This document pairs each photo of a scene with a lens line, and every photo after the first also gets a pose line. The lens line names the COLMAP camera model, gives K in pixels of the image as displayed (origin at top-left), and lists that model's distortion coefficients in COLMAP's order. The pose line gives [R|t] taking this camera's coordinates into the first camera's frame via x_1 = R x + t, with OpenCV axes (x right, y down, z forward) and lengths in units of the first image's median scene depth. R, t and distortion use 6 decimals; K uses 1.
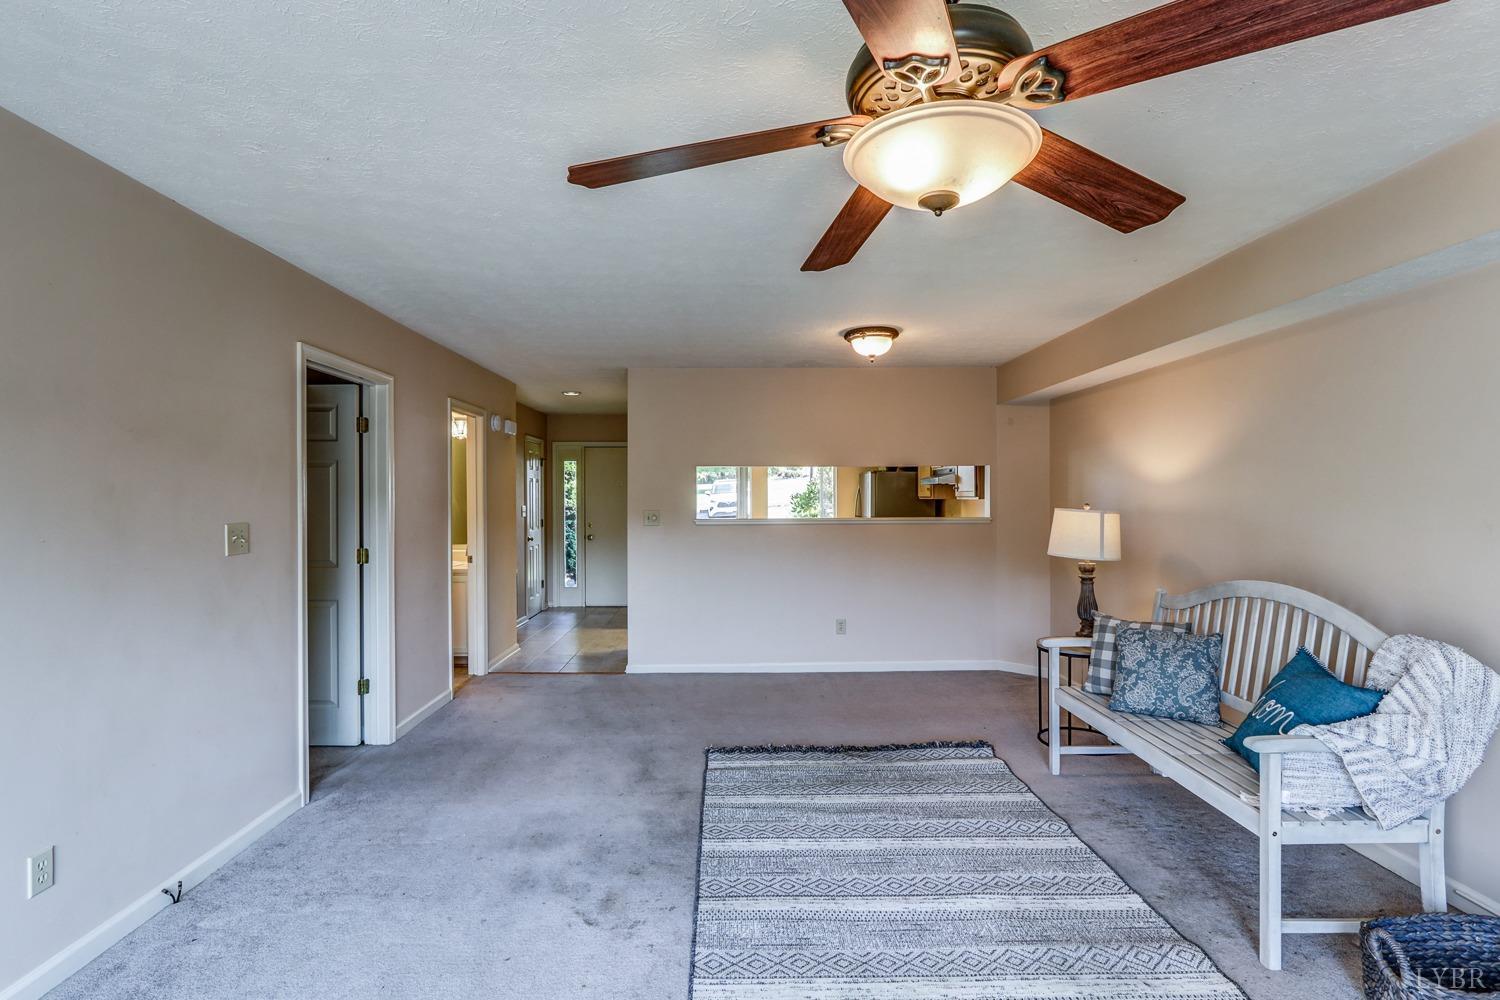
lens RADIAL K [[702.7, 0, 745.5], [0, 702.7, 497.6], [0, 0, 1]] dist [-0.017594, 0.003337]
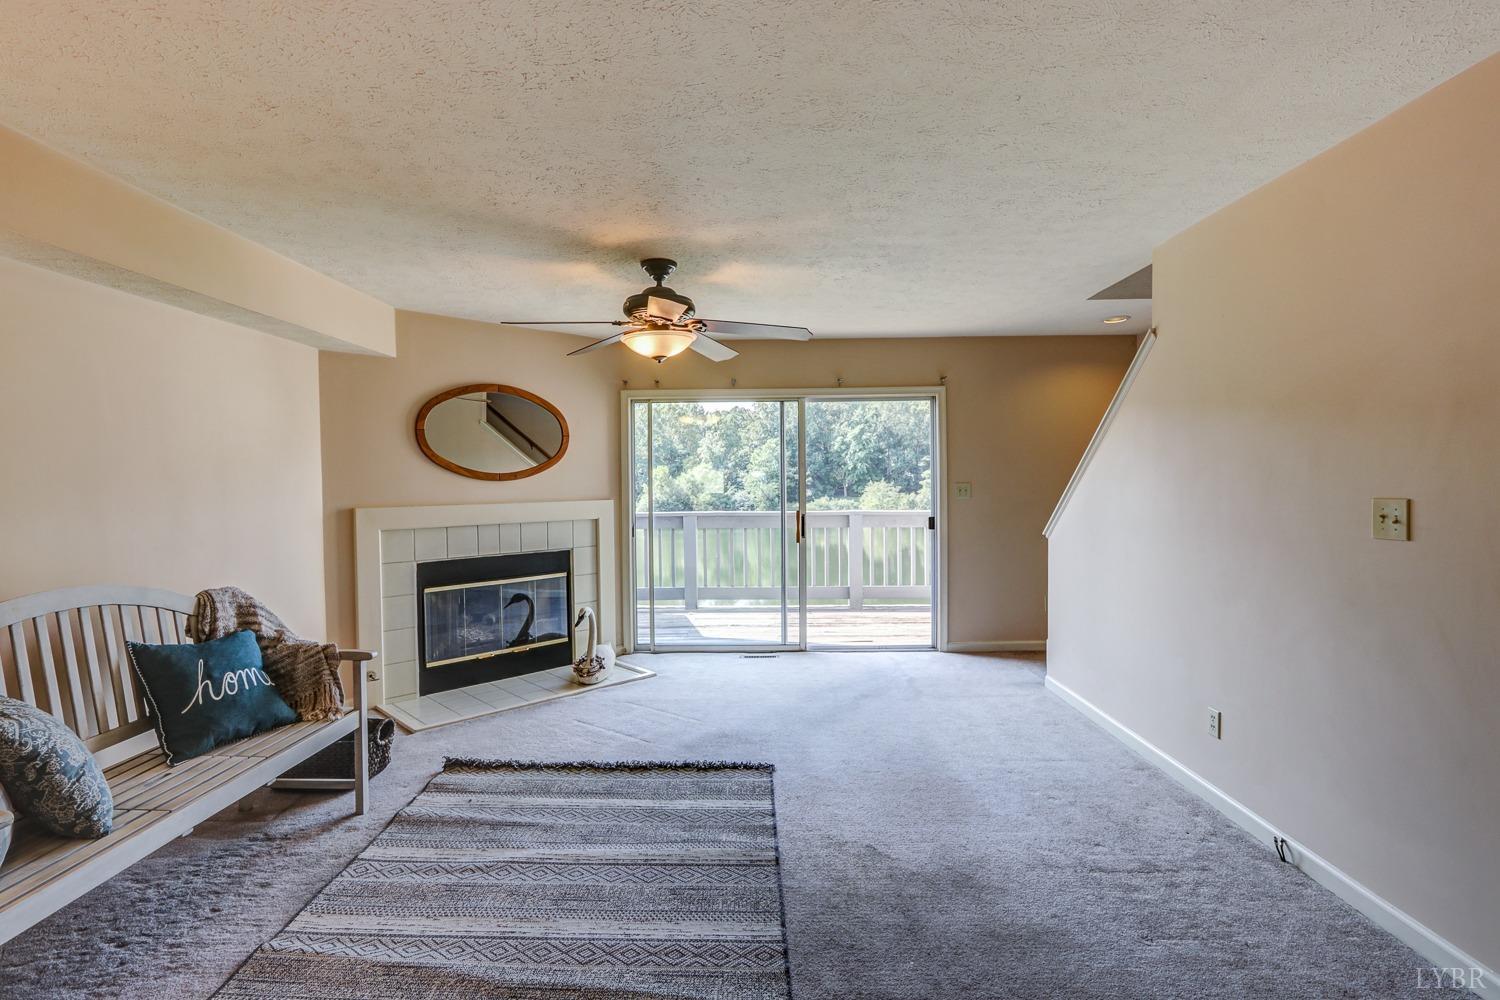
lens RADIAL K [[702.7, 0, 731.8], [0, 702.7, 498.1], [0, 0, 1]] dist [-0.017594, 0.003337]
pose [[-0.999019, 0.010520, 0.043013, -0.035179], [0.011604, 0.999620, 0.025022, 0.006902], [-0.042734, 0.025497, -0.998761, 1.358180]]
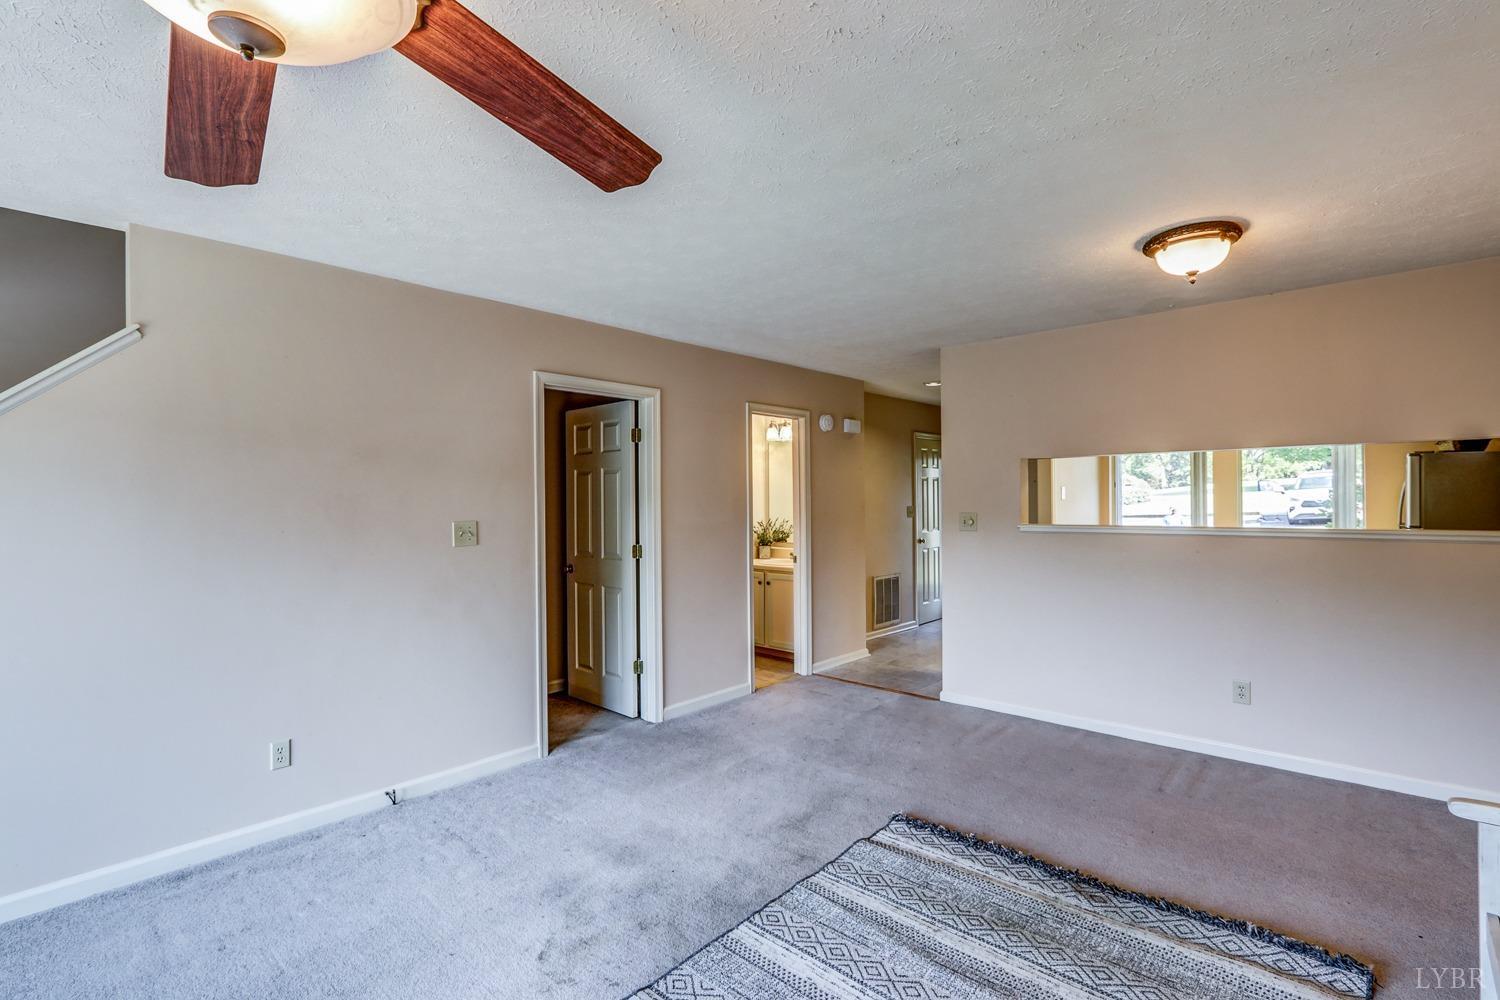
lens RADIAL K [[702.7, 0, 747.8], [0, 702.7, 494.5], [0, 0, 1]] dist [-0.017594, 0.003337]
pose [[0.721878, -0.007336, -0.691981, 0.397734], [0.005845, 0.999973, -0.004504, -0.001766], [0.691995, -0.000793, 0.721902, 0.329768]]
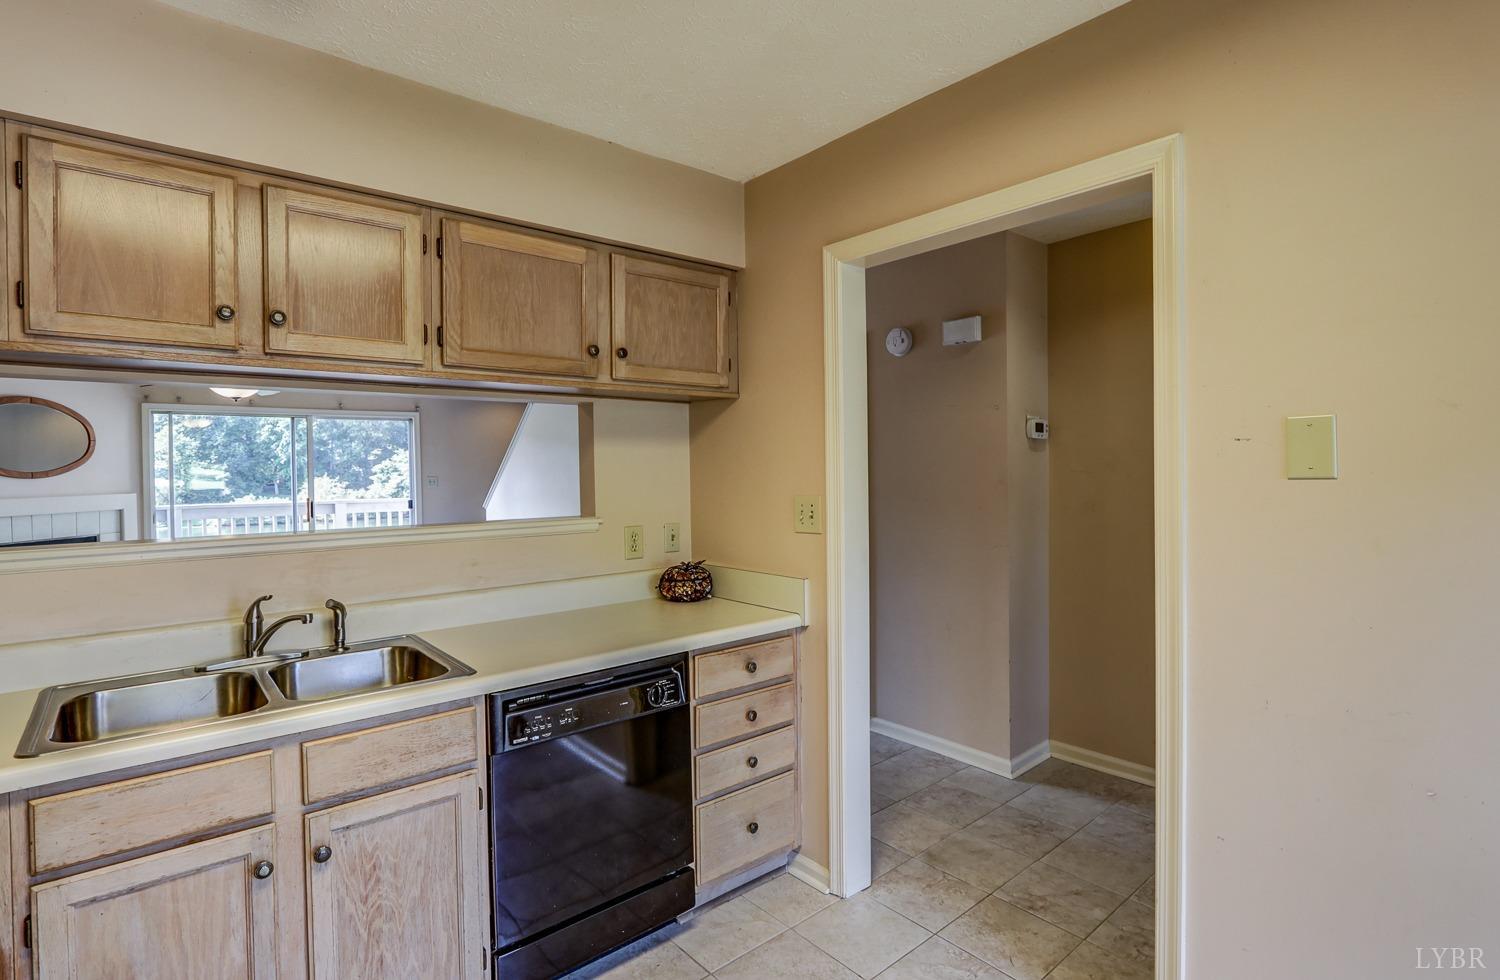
lens RADIAL K [[721.7, 0, 744.3], [0, 721.7, 477.8], [0, 0, 1]] dist [-0.019123, 0.003295]
pose [[-0.762601, 0.020557, -0.646542, 0.265252], [0.014607, 0.999787, 0.014560, 0.001408], [0.646704, 0.001660, -0.762739, 2.254188]]
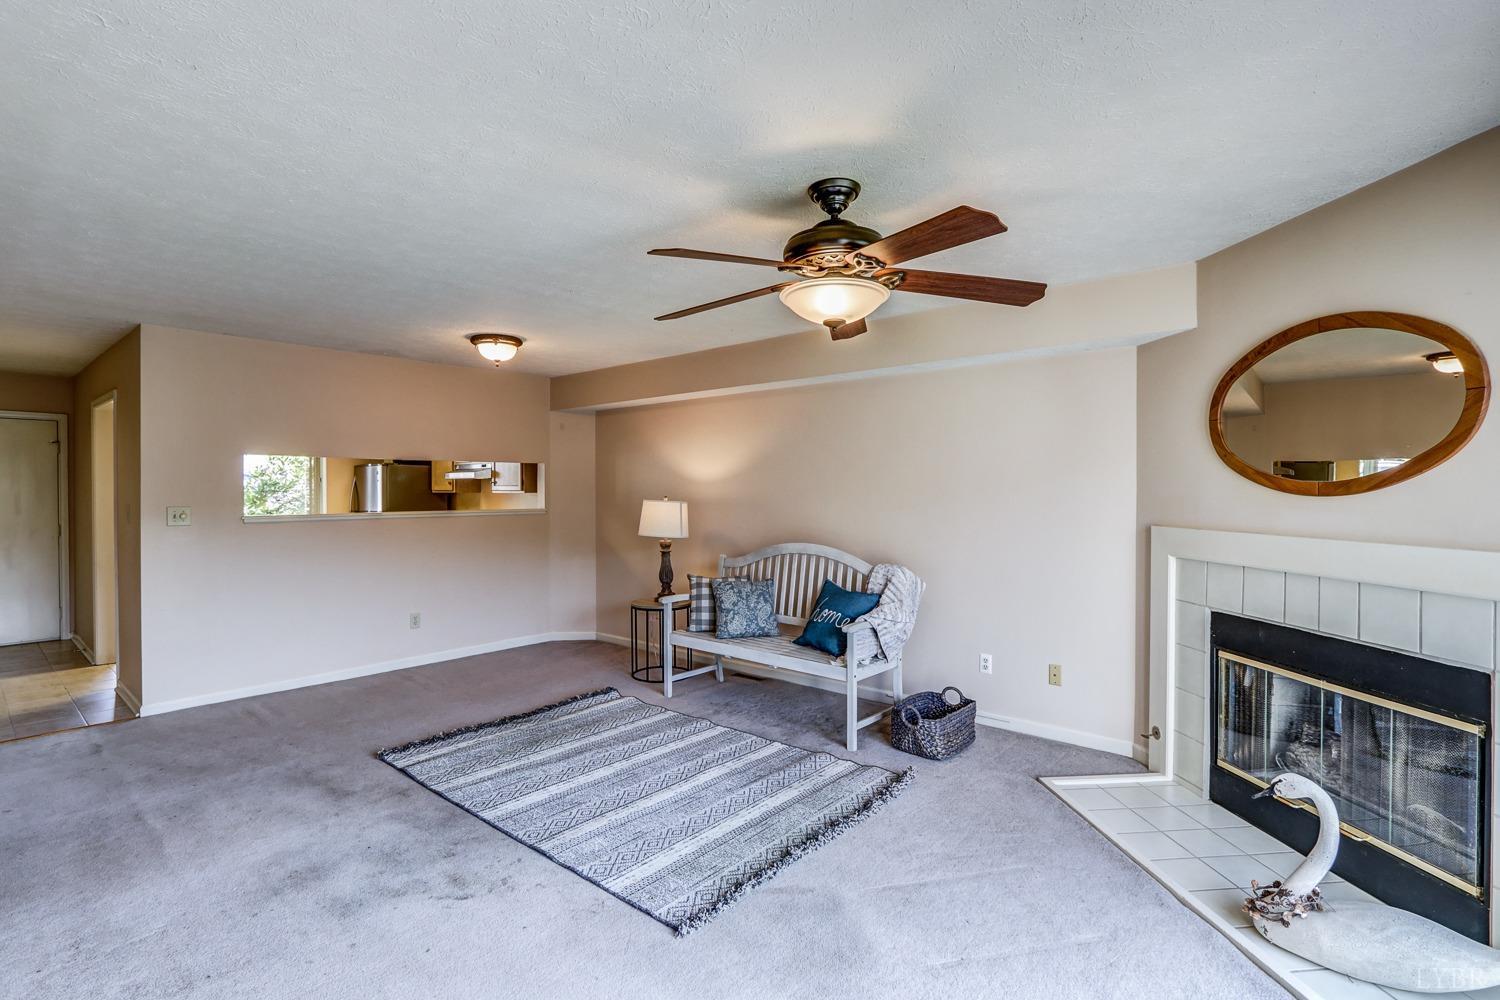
lens RADIAL K [[702.7, 0, 736.4], [0, 702.7, 497.5], [0, 0, 1]] dist [-0.017594, 0.003337]
pose [[0.669348, -0.004142, 0.742937, -0.461819], [-0.002252, 0.999969, 0.007604, 0.000484], [-0.742945, -0.006763, 0.669318, 0.000411]]
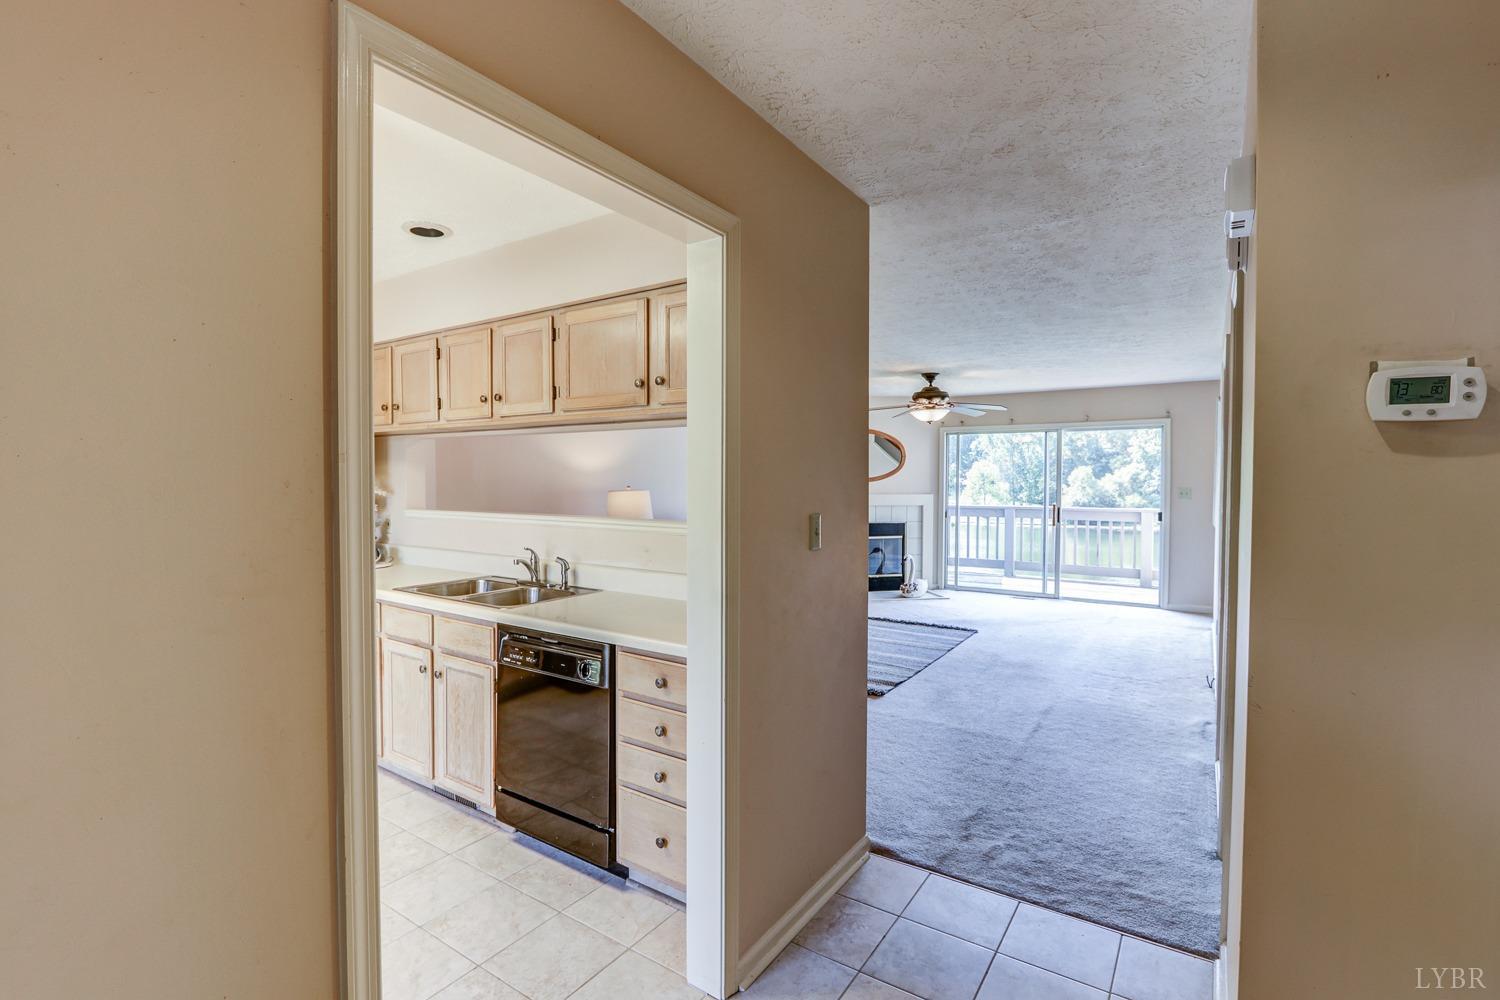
lens RADIAL K [[702.7, 0, 766.0], [0, 702.7, 501.6], [0, 0, 1]] dist [-0.017594, 0.003337]
pose [[-0.832582, -0.019404, 0.553561, -0.582274], [-0.003527, 0.999552, 0.029732, -0.000514], [-0.553890, 0.022802, -0.832278, 2.232346]]
